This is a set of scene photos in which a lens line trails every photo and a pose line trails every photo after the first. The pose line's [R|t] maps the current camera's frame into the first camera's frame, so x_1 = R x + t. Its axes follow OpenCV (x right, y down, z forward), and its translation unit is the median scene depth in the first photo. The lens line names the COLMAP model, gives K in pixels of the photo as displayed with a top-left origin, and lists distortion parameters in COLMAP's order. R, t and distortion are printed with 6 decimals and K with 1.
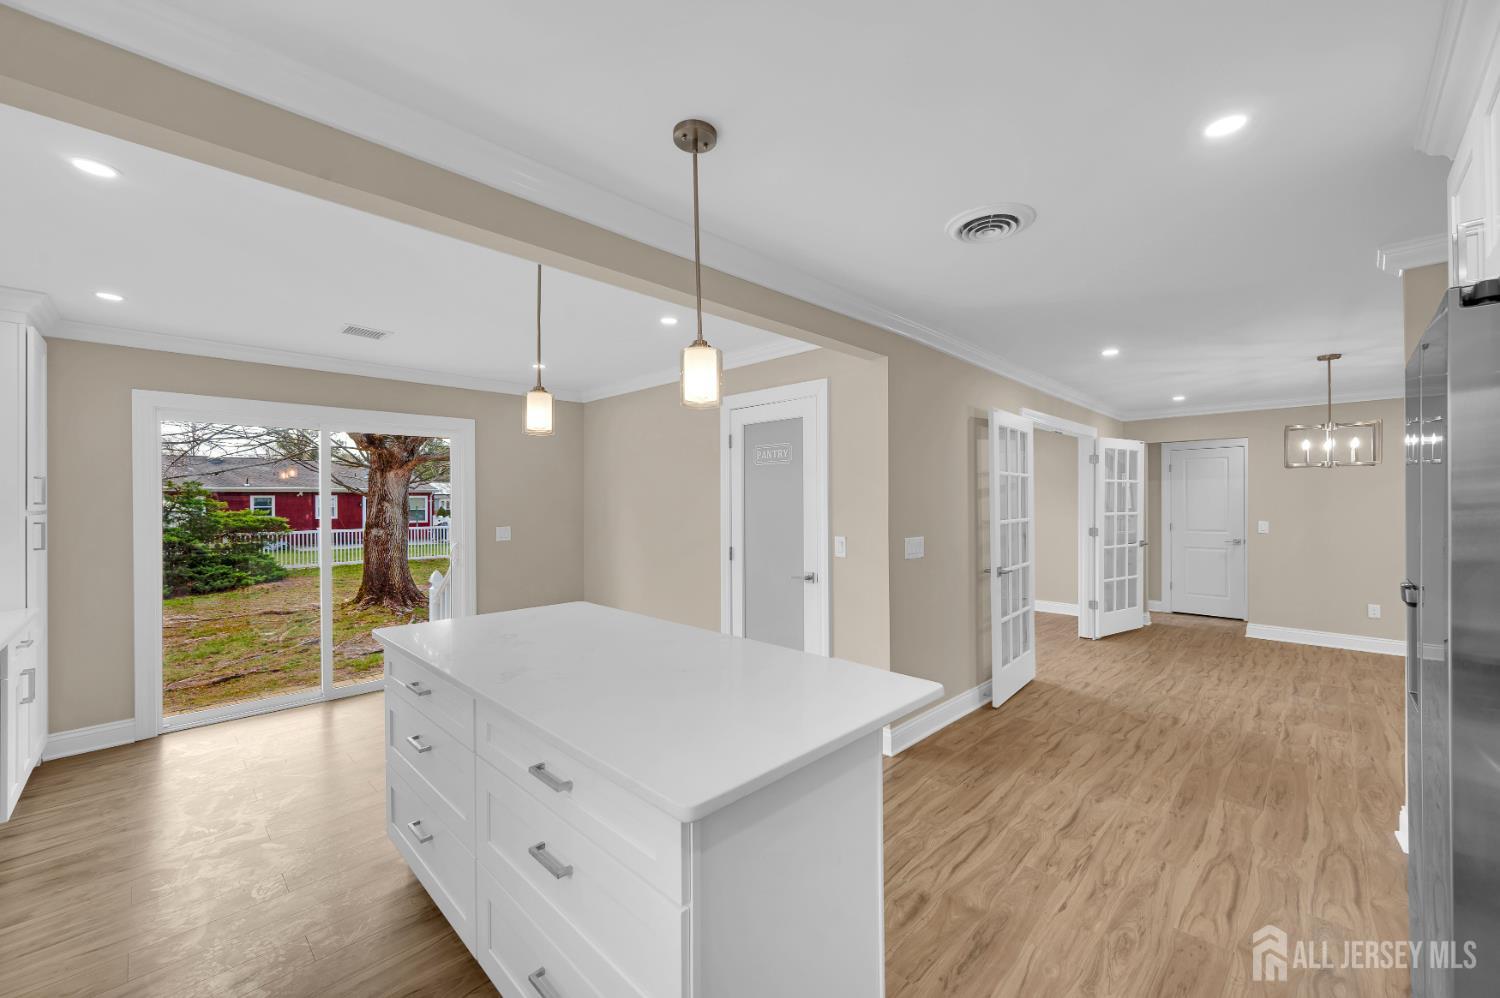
lens RADIAL K [[593.8, 0, 747.6], [0, 593.8, 498.2], [0, 0, 1]] dist [0.002080, 0.000171]
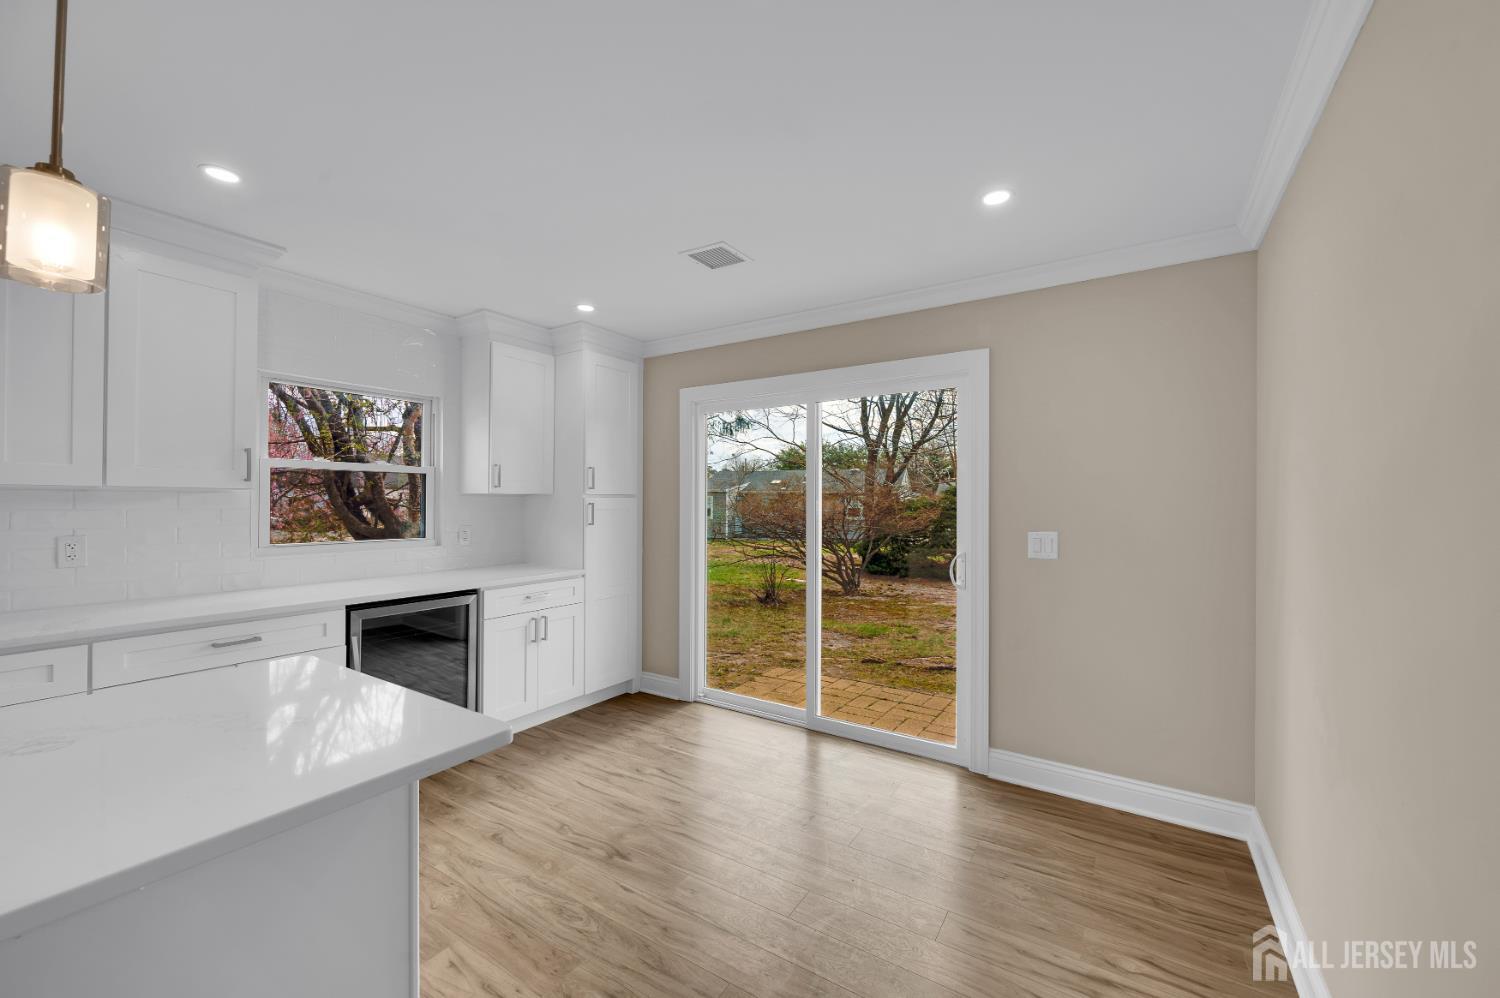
lens RADIAL K [[593.8, 0, 747.6], [0, 593.8, 498.2], [0, 0, 1]] dist [0.002080, 0.000171]
pose [[0.192969, -0.004404, -0.981195, 0.107422], [-0.005507, 0.999969, -0.005571, 0.032663], [0.981189, 0.006479, 0.192939, 0.954356]]
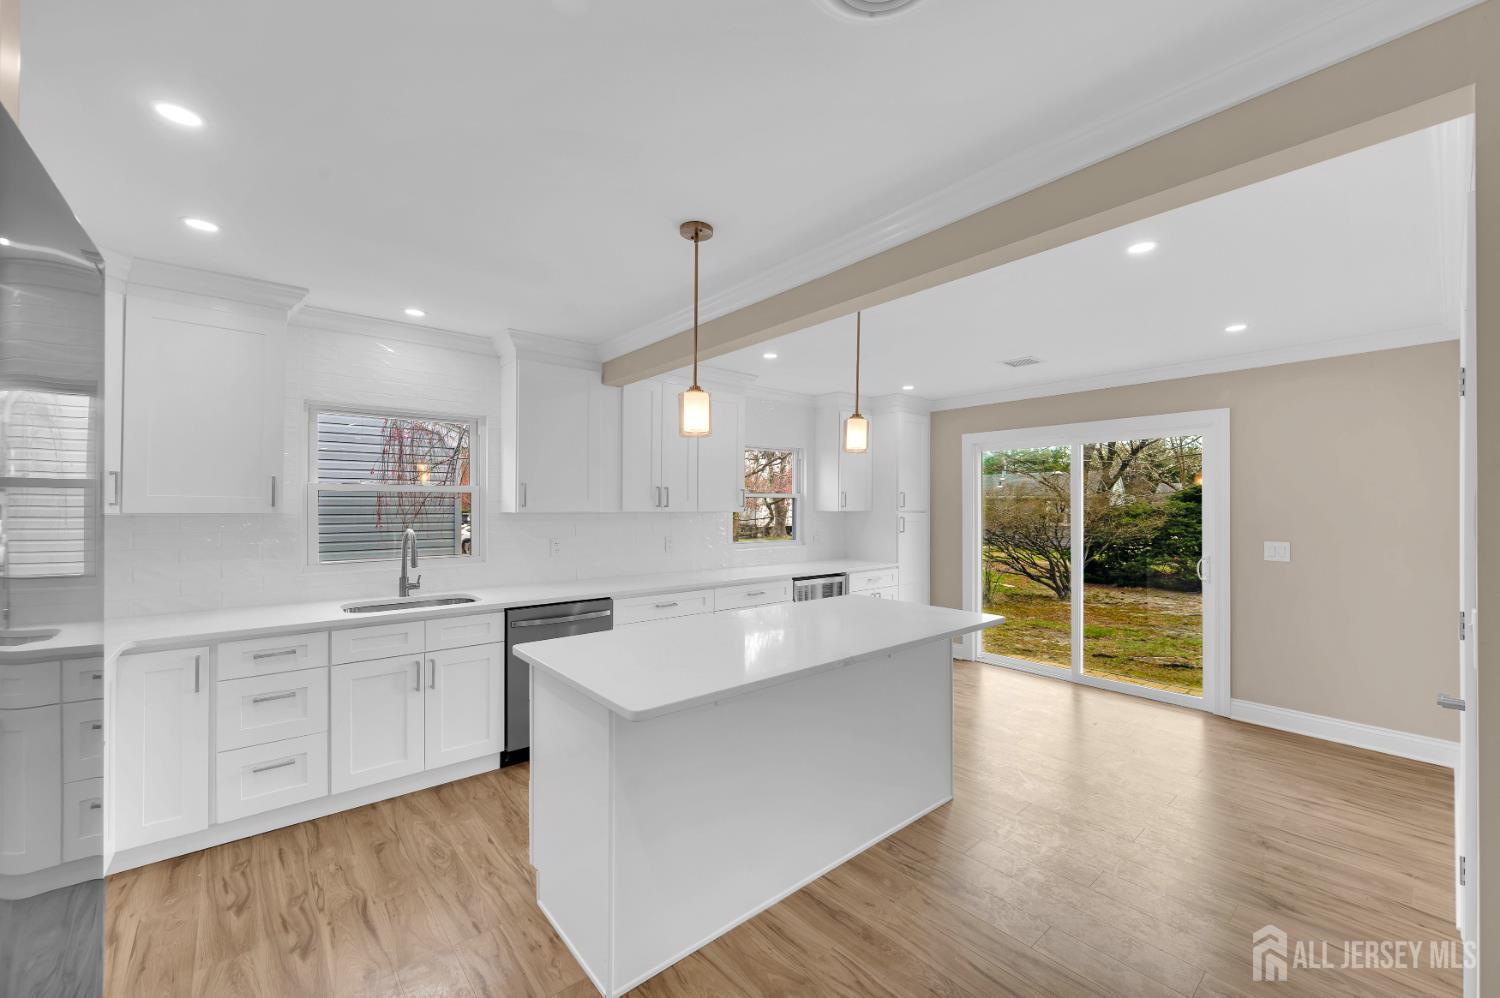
lens RADIAL K [[600.9, 0, 737.7], [0, 600.9, 503.3], [0, 0, 1]] dist [-0.003175, -0.000058]
pose [[-0.102620, -0.002086, -0.994718, 0.628070], [-0.002176, 0.999996, -0.001872, 0.003375], [0.994718, 0.001972, -0.102625, 0.603746]]
